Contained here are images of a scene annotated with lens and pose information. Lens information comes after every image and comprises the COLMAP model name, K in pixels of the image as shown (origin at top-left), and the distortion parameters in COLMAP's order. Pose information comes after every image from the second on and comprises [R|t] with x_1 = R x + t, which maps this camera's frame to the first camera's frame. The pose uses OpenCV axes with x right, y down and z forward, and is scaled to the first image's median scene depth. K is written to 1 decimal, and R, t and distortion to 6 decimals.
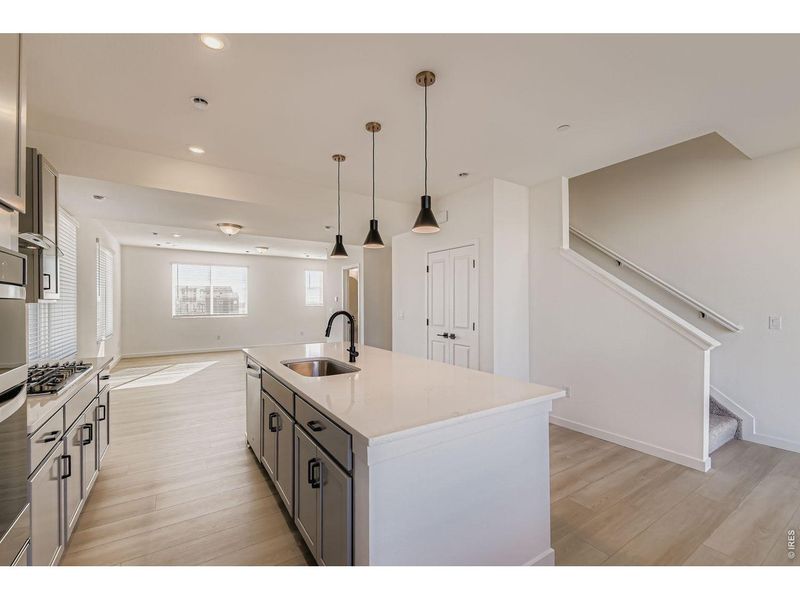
lens RADIAL K [[346.6, 0, 404.2], [0, 346.6, 305.4], [0, 0, 1]] dist [0.015822, 0.000415]
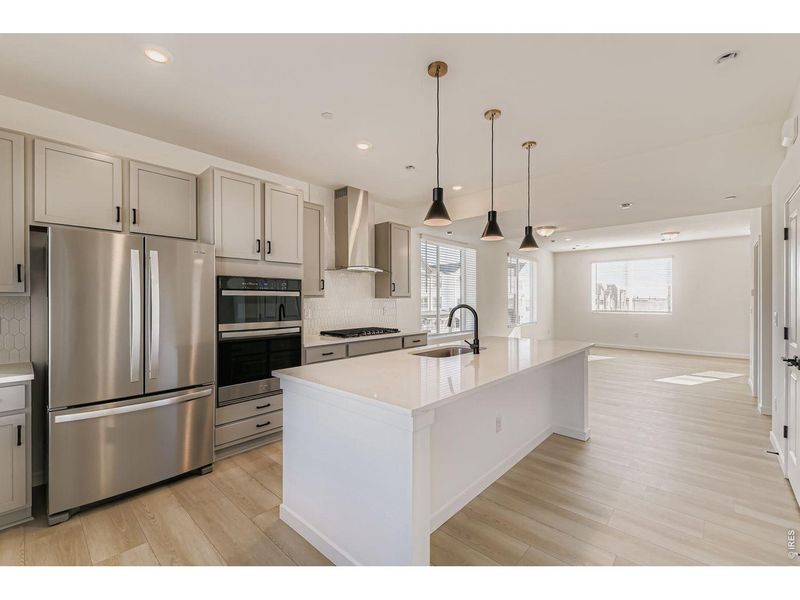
lens RADIAL K [[346.6, 0, 404.9], [0, 346.6, 296.6], [0, 0, 1]] dist [0.015822, 0.000415]
pose [[0.249482, -0.007100, -0.968353, 0.362869], [-0.008154, 0.999922, -0.009432, 0.000548], [0.968345, 0.010249, 0.249405, 0.245908]]
